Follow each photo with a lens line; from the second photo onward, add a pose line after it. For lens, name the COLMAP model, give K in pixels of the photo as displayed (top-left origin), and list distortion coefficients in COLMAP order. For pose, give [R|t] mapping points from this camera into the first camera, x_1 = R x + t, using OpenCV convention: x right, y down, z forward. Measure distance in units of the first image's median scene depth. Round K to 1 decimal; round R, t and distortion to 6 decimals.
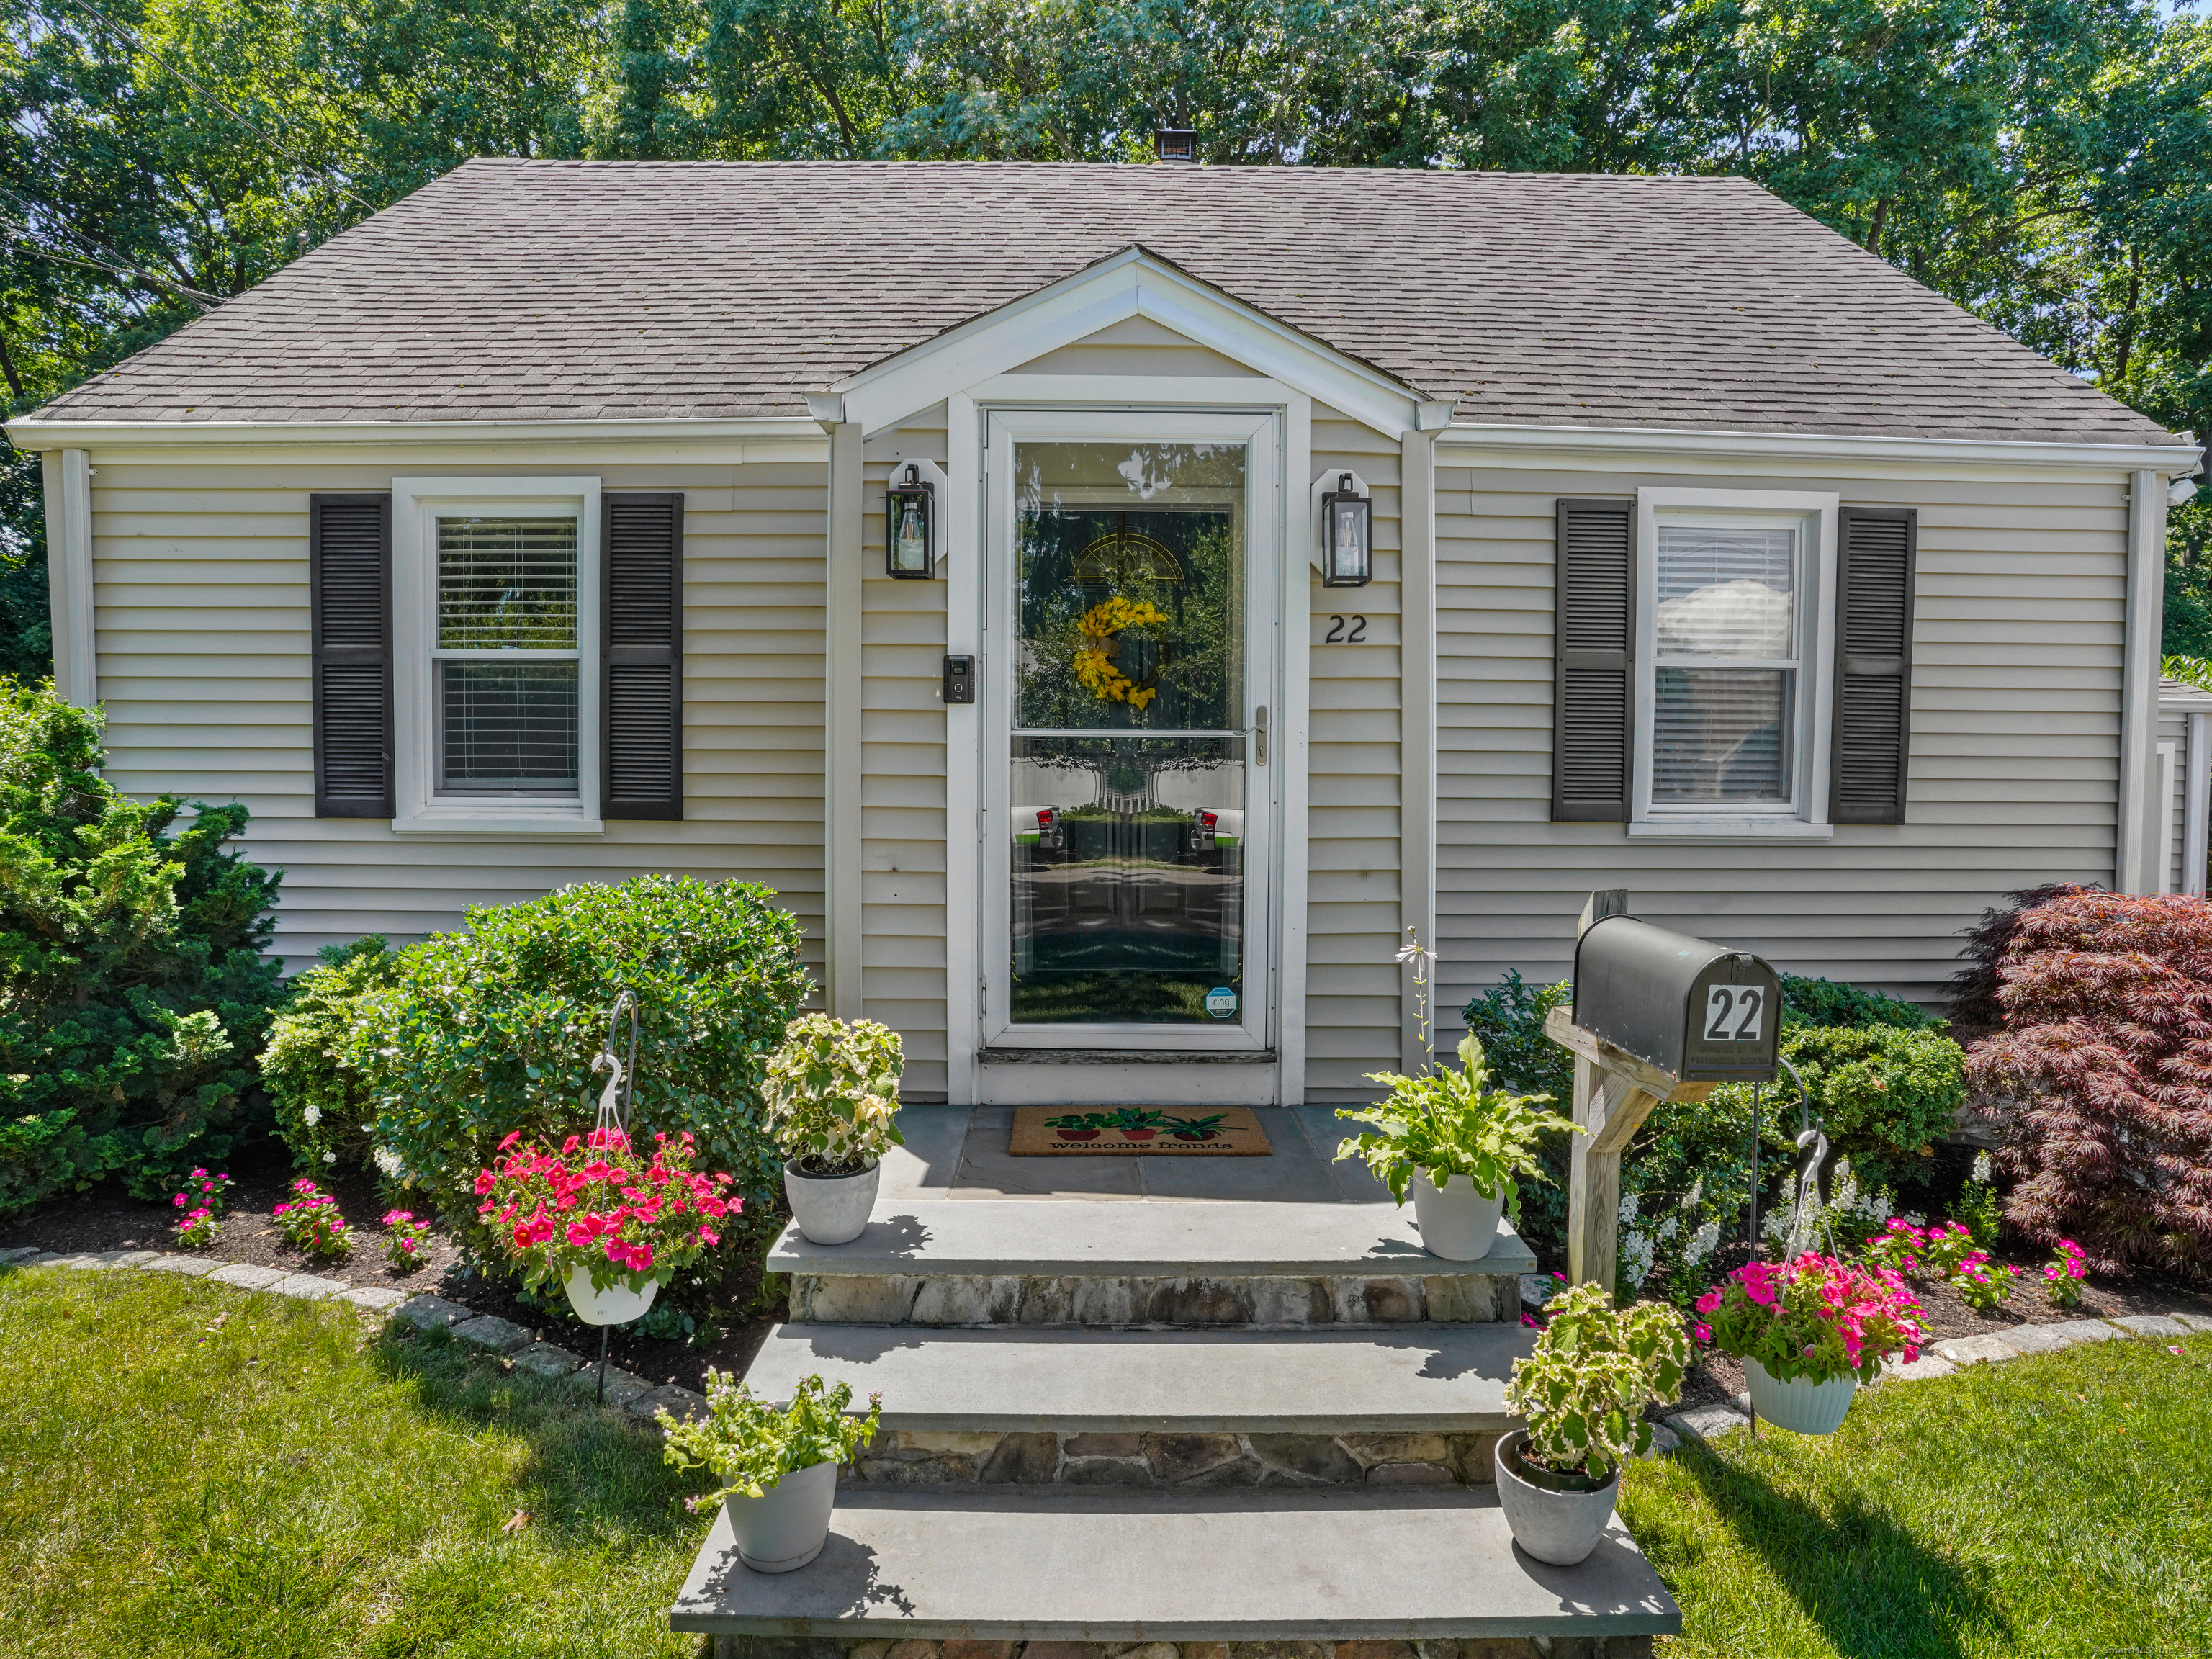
lens RADIAL K [[1219.8, 0, 1110.5], [0, 1219.8, 826.9], [0, 0, 1]] dist [-0.078172, 0.035701]
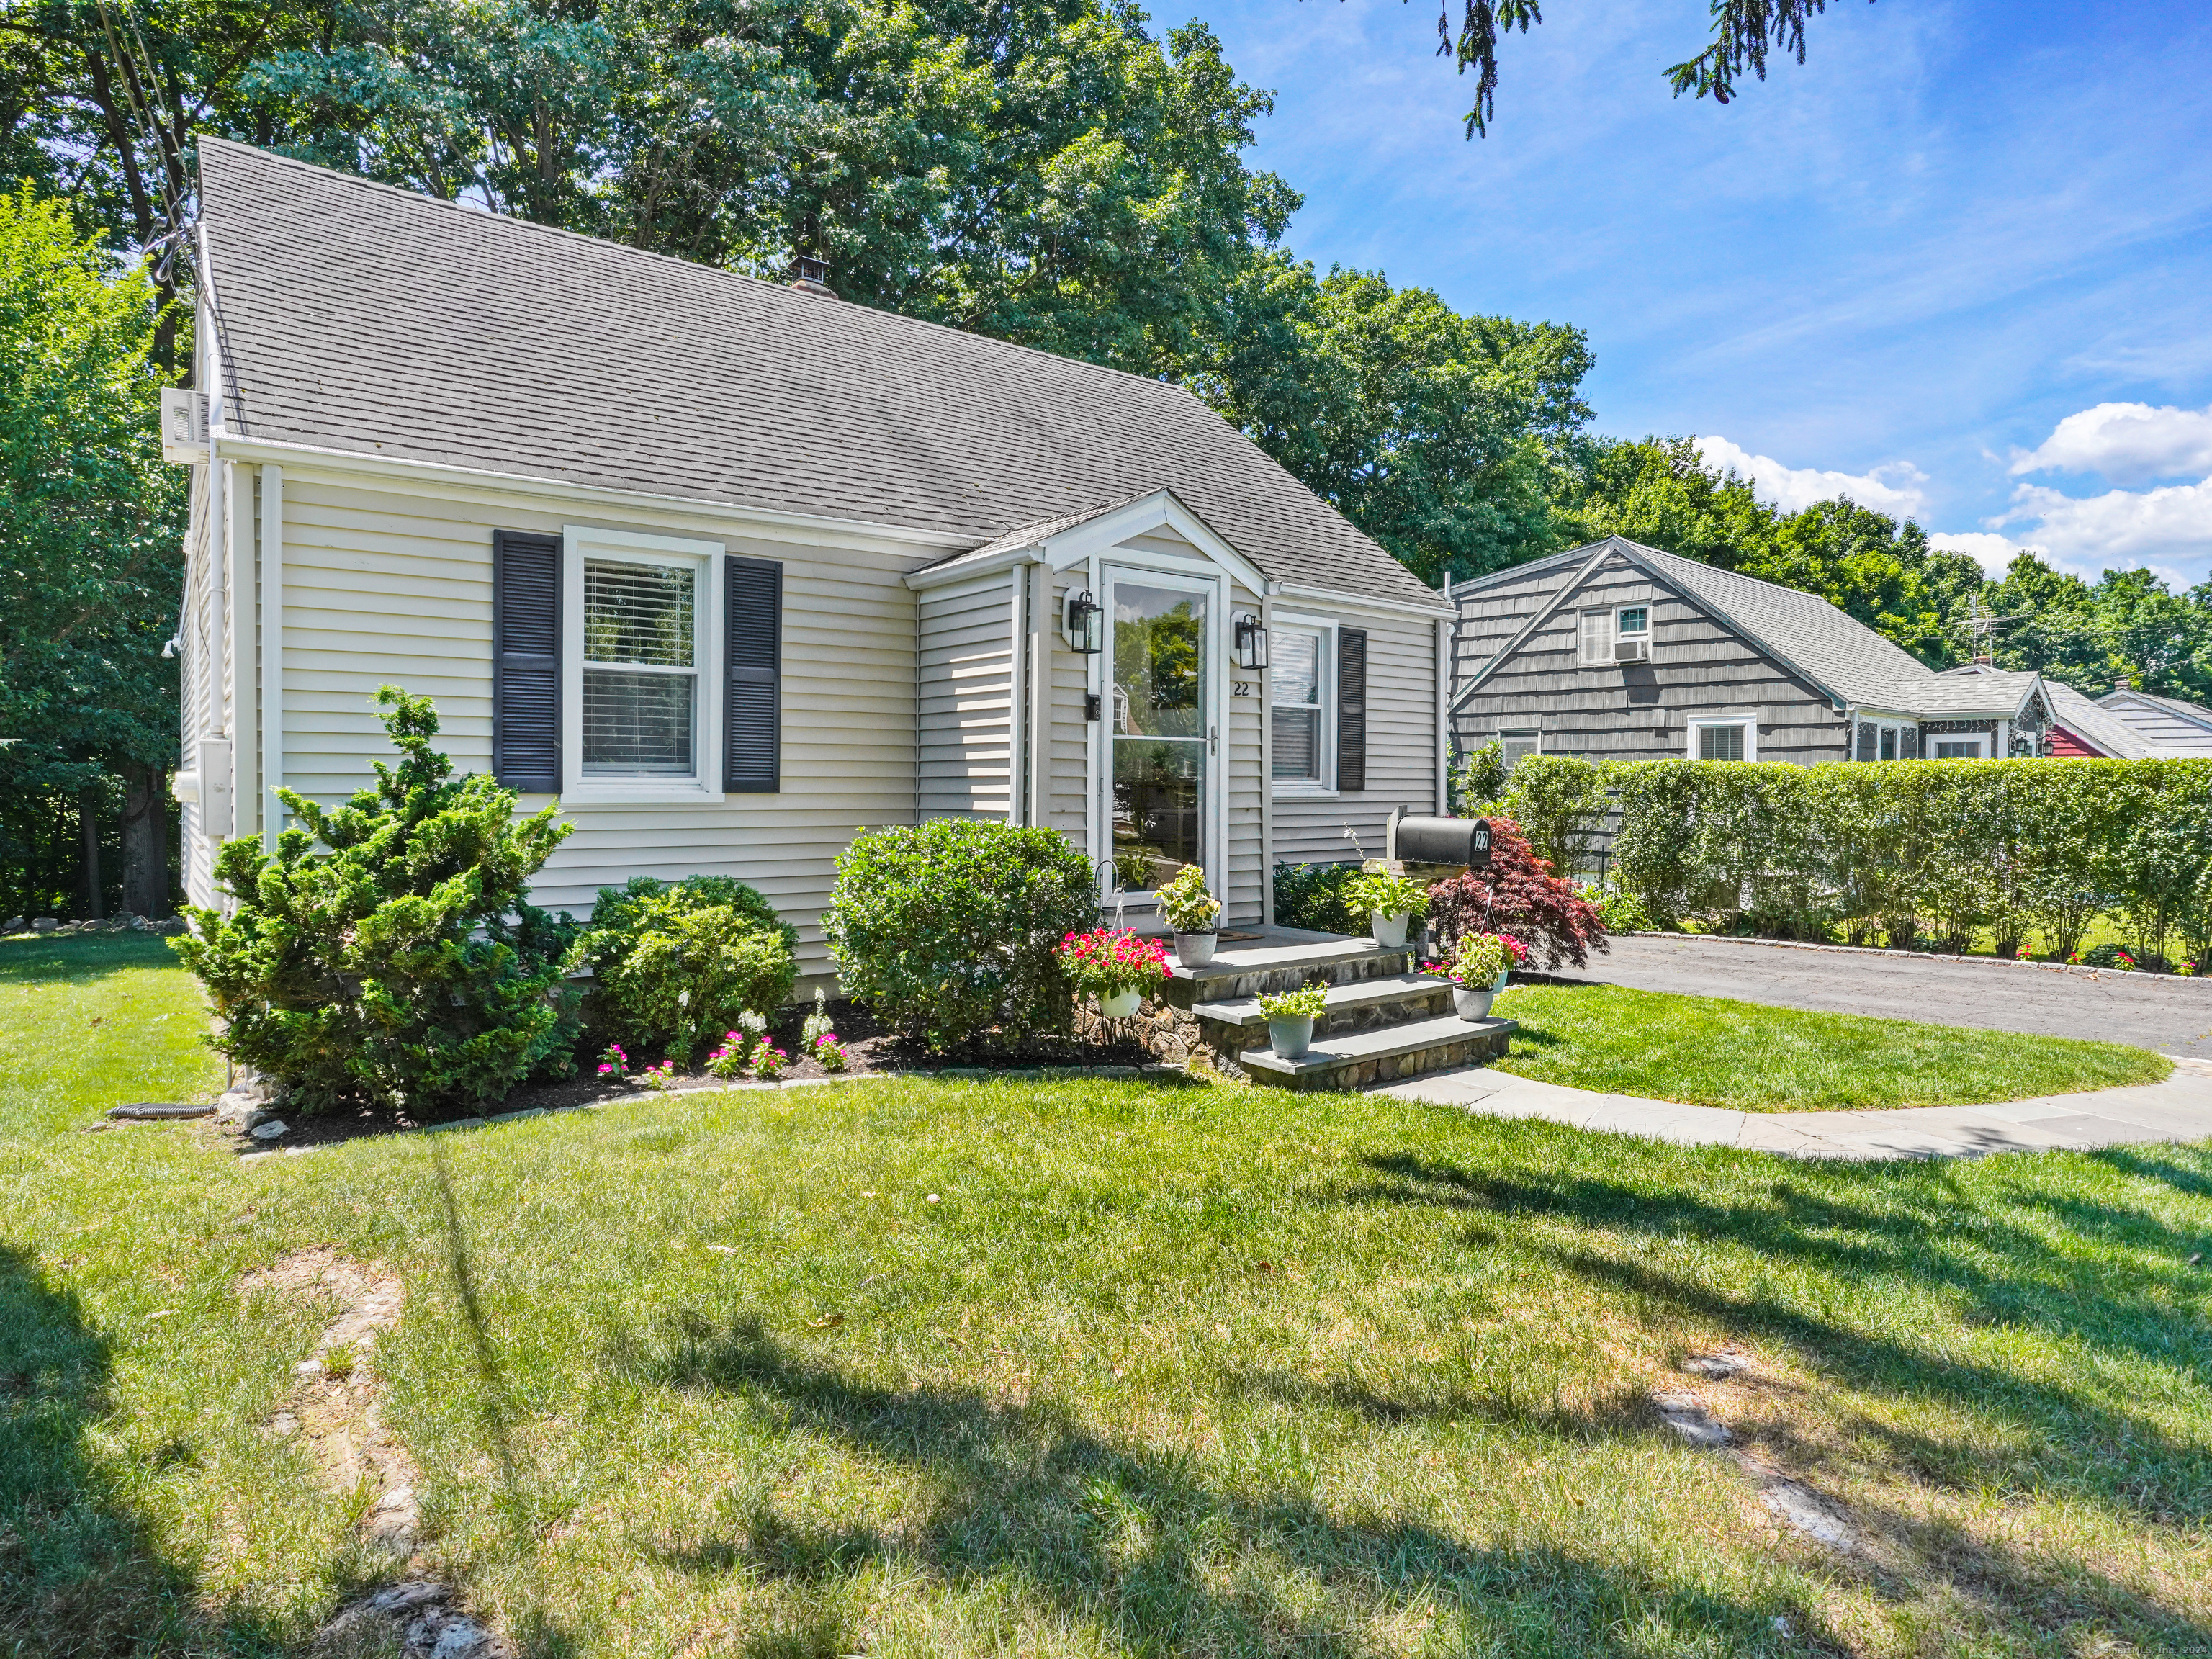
lens RADIAL K [[1219.8, 0, 1110.5], [0, 1219.8, 826.9], [0, 0, 1]] dist [-0.078172, 0.035701]
pose [[0.799502, -0.024784, 0.600152, -0.905775], [0.027109, 0.999619, 0.005167, 0.037984], [-0.600052, 0.012138, 0.799869, -0.370363]]
